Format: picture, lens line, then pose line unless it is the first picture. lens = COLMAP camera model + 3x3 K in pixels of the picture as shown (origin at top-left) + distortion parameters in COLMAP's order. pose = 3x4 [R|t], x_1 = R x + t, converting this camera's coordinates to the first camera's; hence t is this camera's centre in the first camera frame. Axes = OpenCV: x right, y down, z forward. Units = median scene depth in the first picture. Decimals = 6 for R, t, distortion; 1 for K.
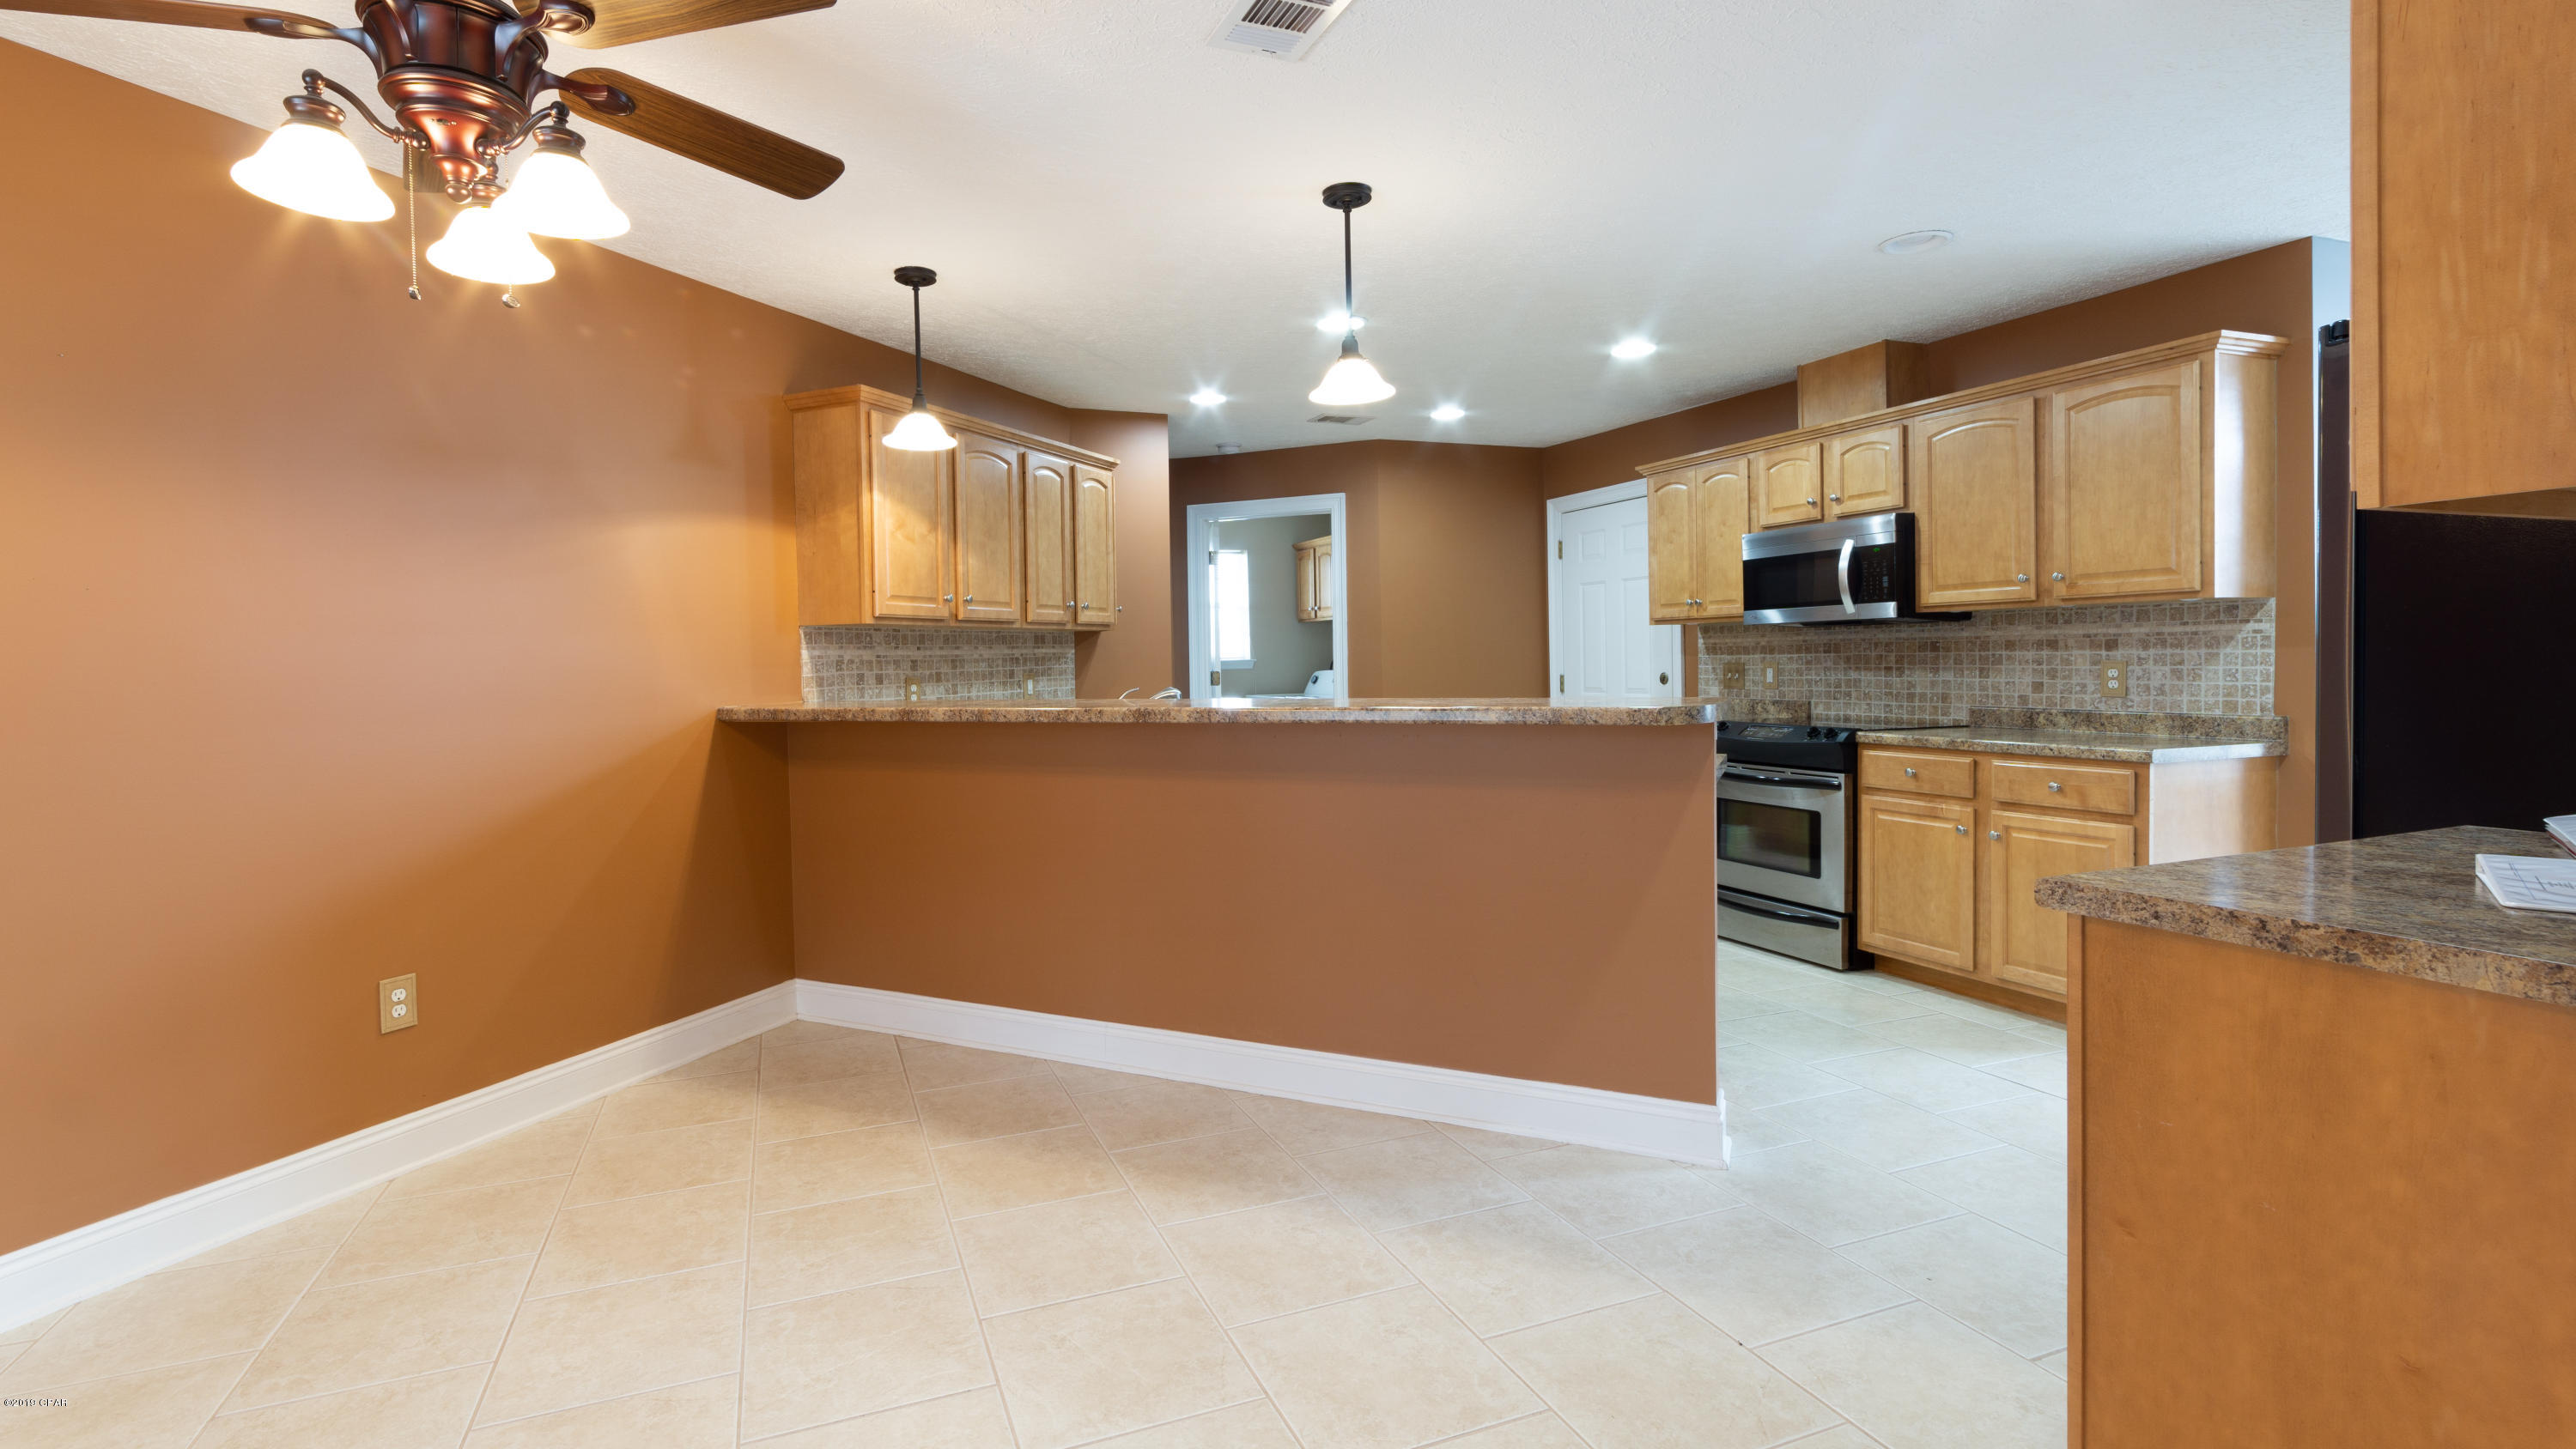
lens RADIAL K [[1236.9, 0, 1280.6], [0, 1236.9, 700.2], [0, 0, 1]] dist [0.002033, -0.000778]
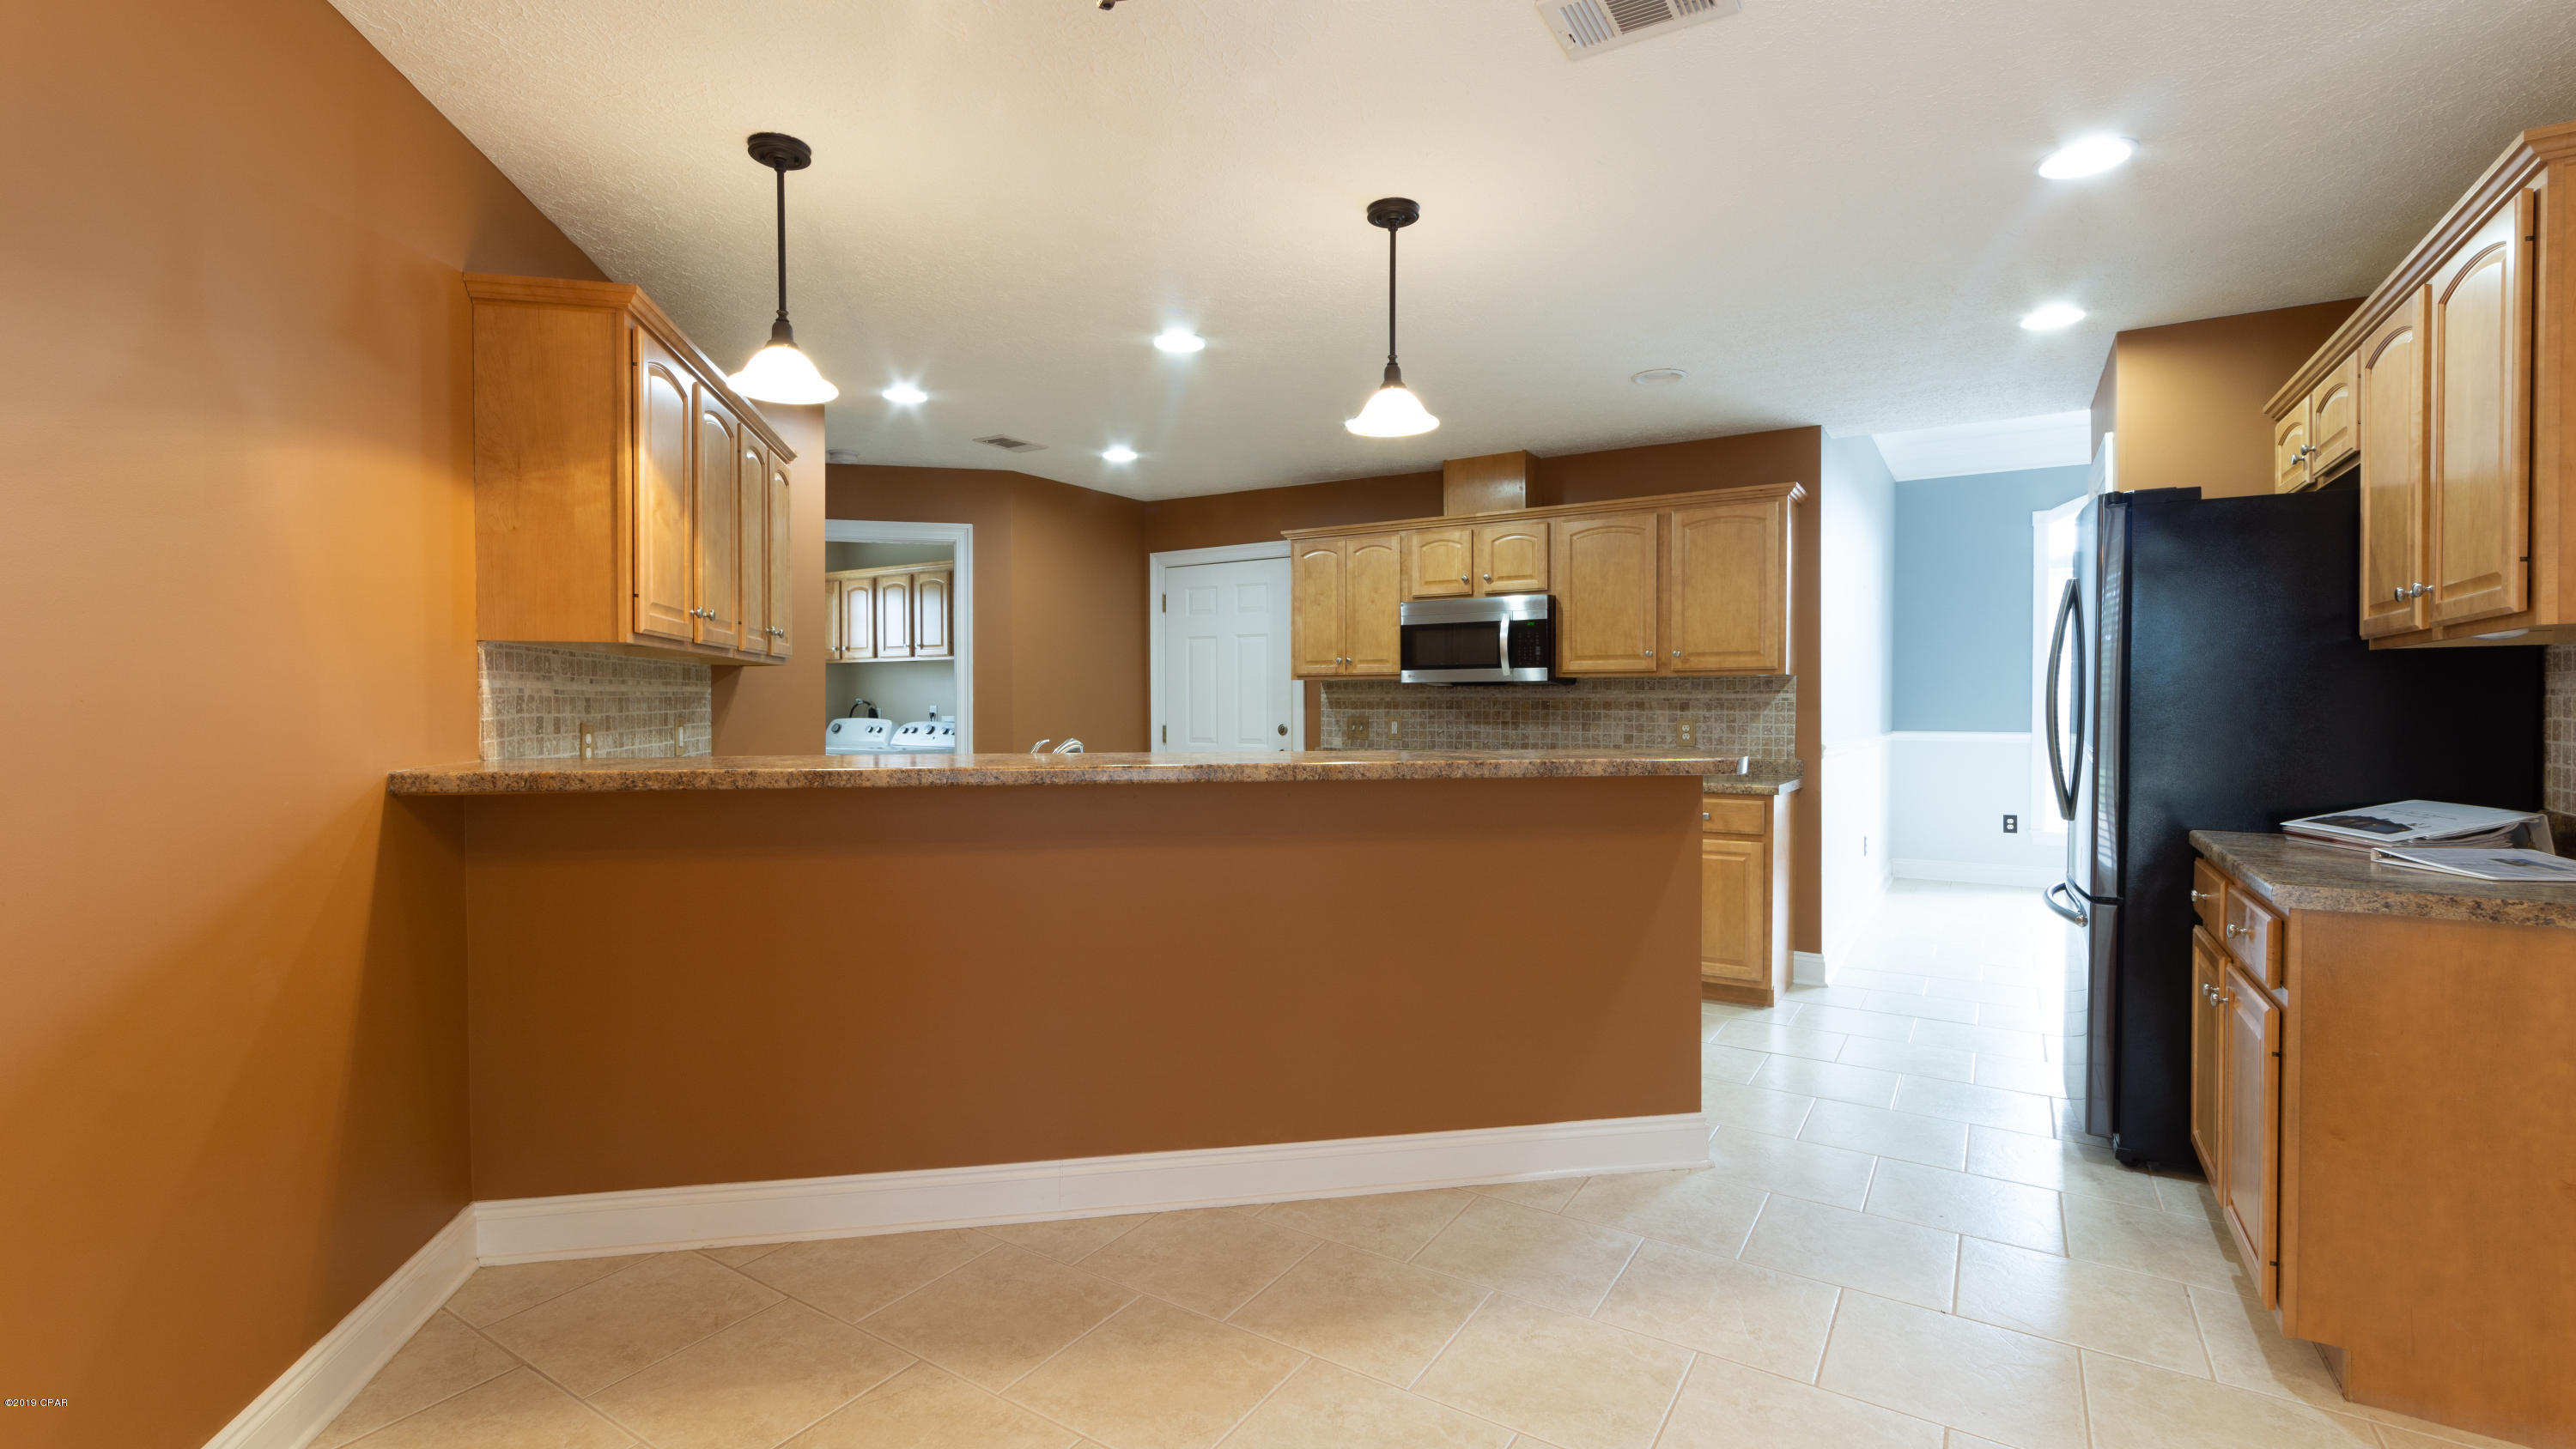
lens RADIAL K [[1151.5, 0, 1295.2], [0, 1151.5, 729.3], [0, 0, 1]] dist [-0.000677, 0.000893]
pose [[0.794439, 0.005462, 0.607319, -0.425354], [0.004466, 0.999880, -0.014835, -0.004282], [-0.607327, 0.014498, 0.794320, 0.286381]]
